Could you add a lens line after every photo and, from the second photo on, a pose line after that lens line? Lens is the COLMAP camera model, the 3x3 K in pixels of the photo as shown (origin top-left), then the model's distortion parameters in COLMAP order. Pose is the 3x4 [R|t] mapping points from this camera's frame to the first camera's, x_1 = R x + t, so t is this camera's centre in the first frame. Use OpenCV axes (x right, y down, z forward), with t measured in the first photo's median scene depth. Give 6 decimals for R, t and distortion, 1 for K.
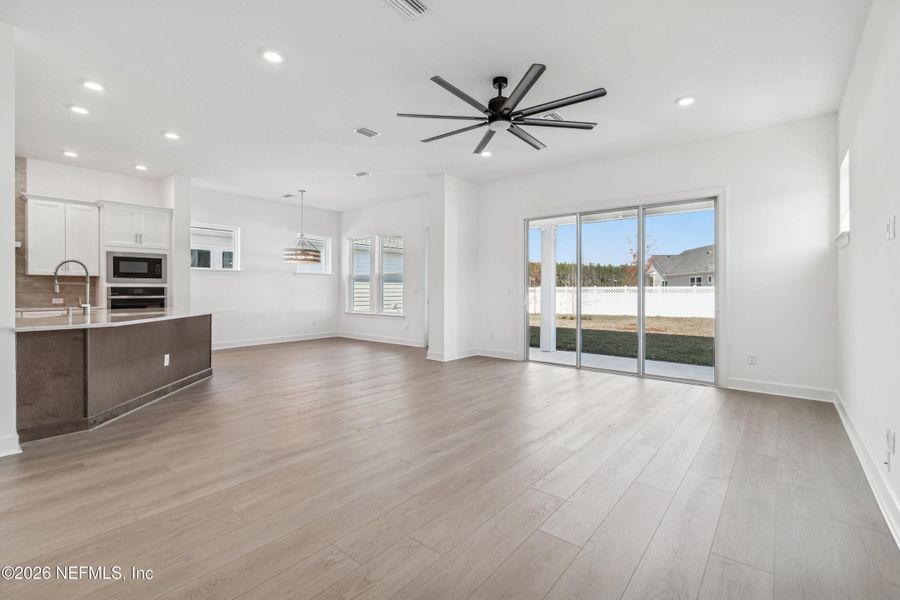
lens RADIAL K [[403.9, 0, 446.7], [0, 403.9, 292.1], [0, 0, 1]] dist [0.000491, 0.000004]
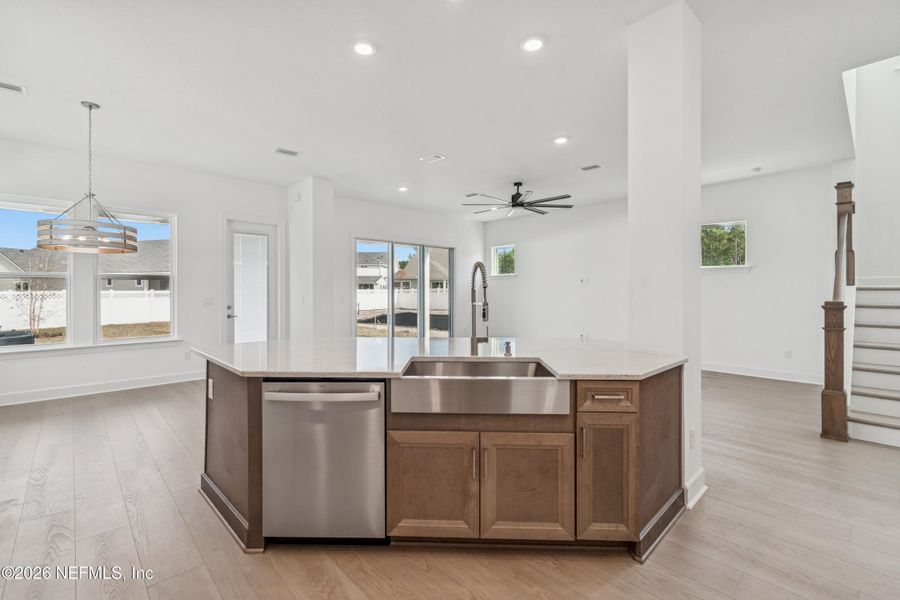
lens RADIAL K [[403.9, 0, 446.7], [0, 403.9, 292.1], [0, 0, 1]] dist [0.000491, 0.000004]
pose [[0.112720, -0.002618, 0.993623, -0.987912], [0.008592, 0.999962, 0.001660, -0.024841], [-0.993590, 0.008350, 0.112738, 0.649259]]
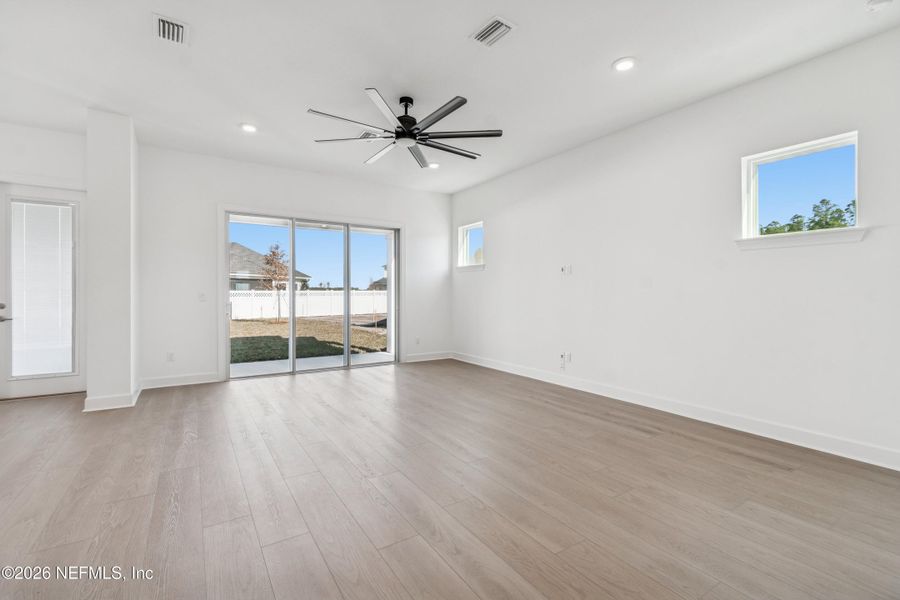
lens RADIAL K [[402.2, 0, 448.1], [0, 402.2, 297.5], [0, 0, 1]] dist [0.003533, 0.000102]
pose [[0.292252, -0.009572, 0.956293, -0.497876], [0.006345, 0.999947, 0.008070, -0.005695], [-0.956320, 0.003709, 0.292297, 0.340388]]
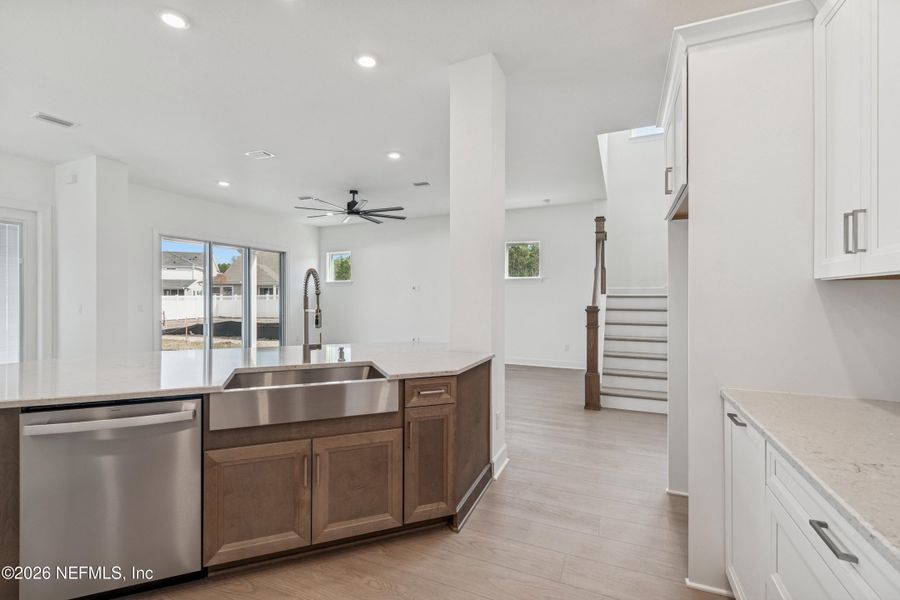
lens RADIAL K [[402.2, 0, 448.1], [0, 402.2, 297.5], [0, 0, 1]] dist [0.003533, 0.000102]
pose [[-0.284391, 0.000212, 0.958708, -1.008313], [0.006666, 0.999976, 0.001756, -0.025107], [-0.958685, 0.006890, -0.284386, 0.645880]]
